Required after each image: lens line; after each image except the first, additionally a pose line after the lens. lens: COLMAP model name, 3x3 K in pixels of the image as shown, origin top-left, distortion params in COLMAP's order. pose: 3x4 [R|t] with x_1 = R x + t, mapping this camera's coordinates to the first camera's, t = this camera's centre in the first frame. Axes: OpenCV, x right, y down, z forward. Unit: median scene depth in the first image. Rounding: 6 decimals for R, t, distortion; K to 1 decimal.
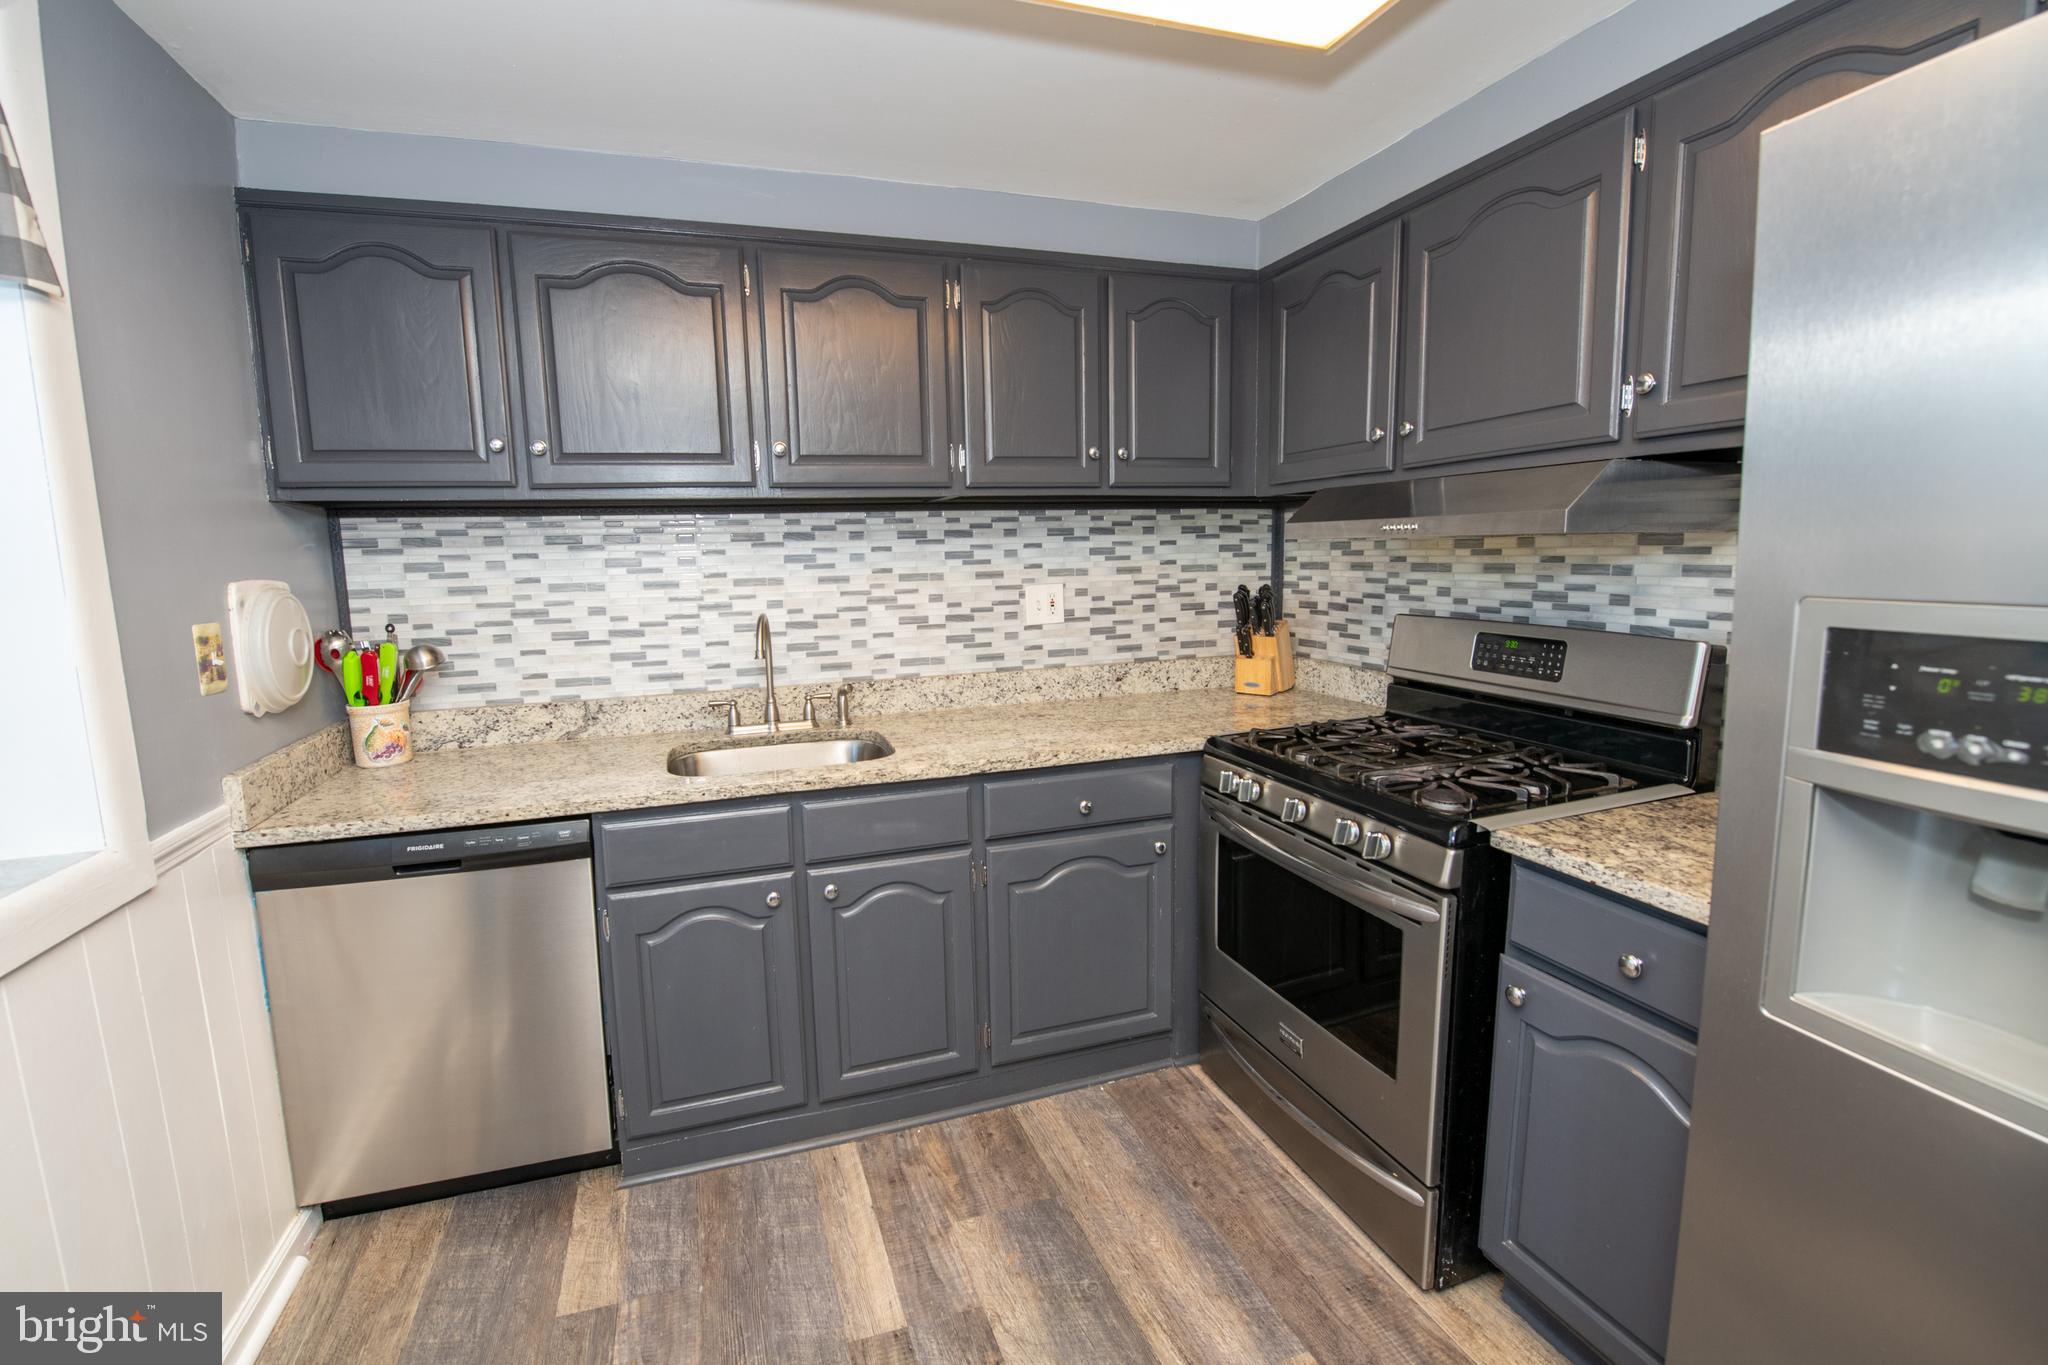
lens RADIAL K [[859.1, 0, 1015.0], [0, 859.1, 677.9], [0, 0, 1]] dist [-0.019341, -0.000355]
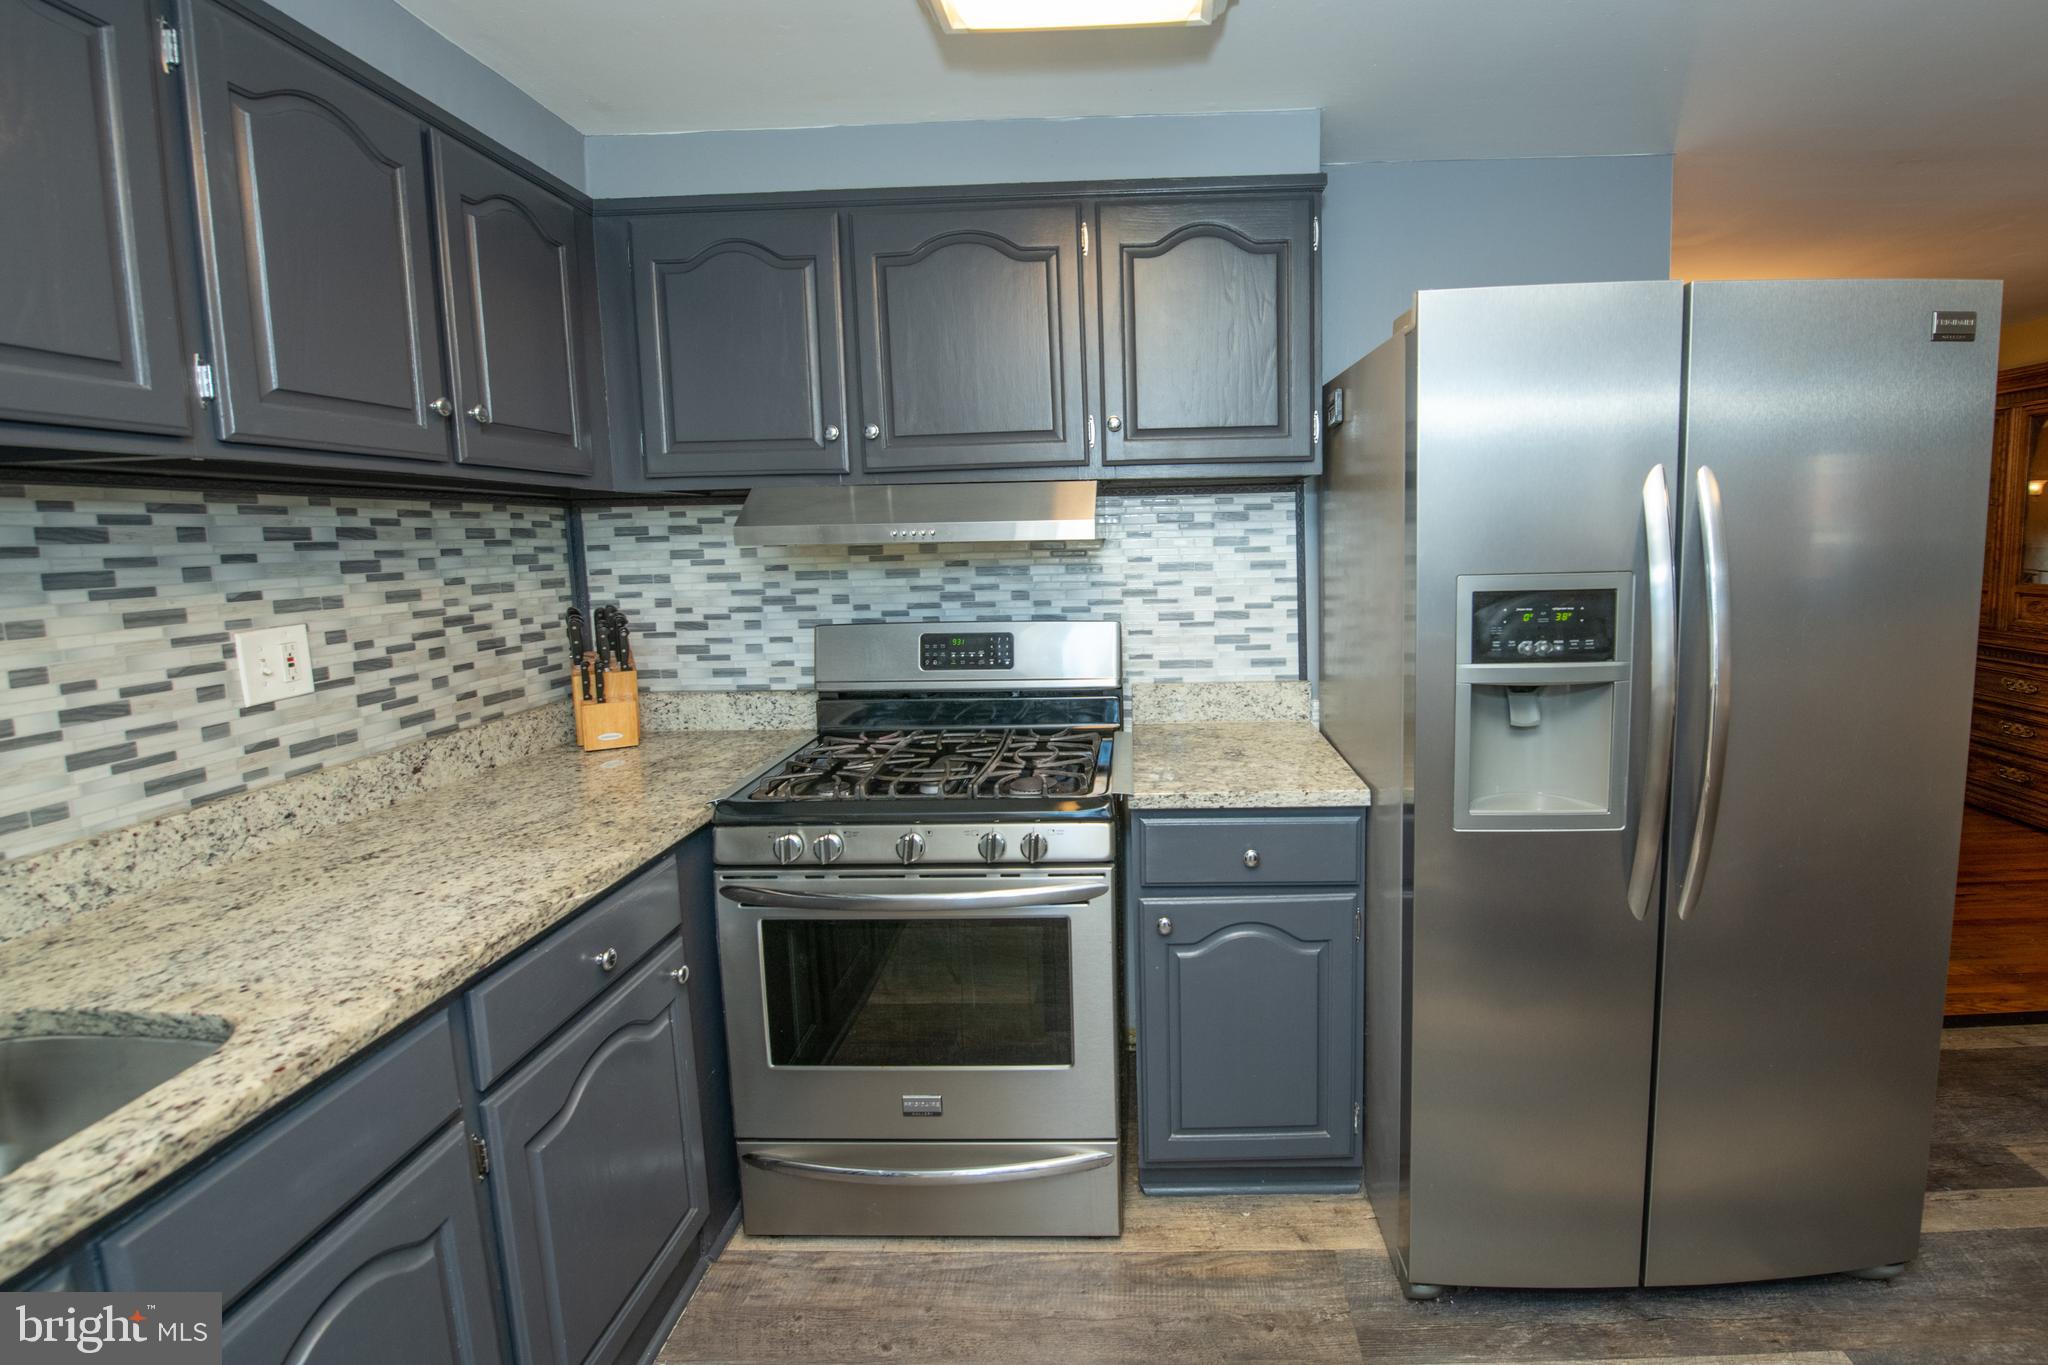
lens RADIAL K [[935.6, 0, 985.3], [0, 935.6, 647.4], [0, 0, 1]] dist [-0.018518, -0.000445]
pose [[0.366261, -0.095439, 0.925605, -0.394261], [0.150806, 0.987664, 0.042164, -0.060030], [-0.918210, 0.124143, 0.376136, 0.407541]]
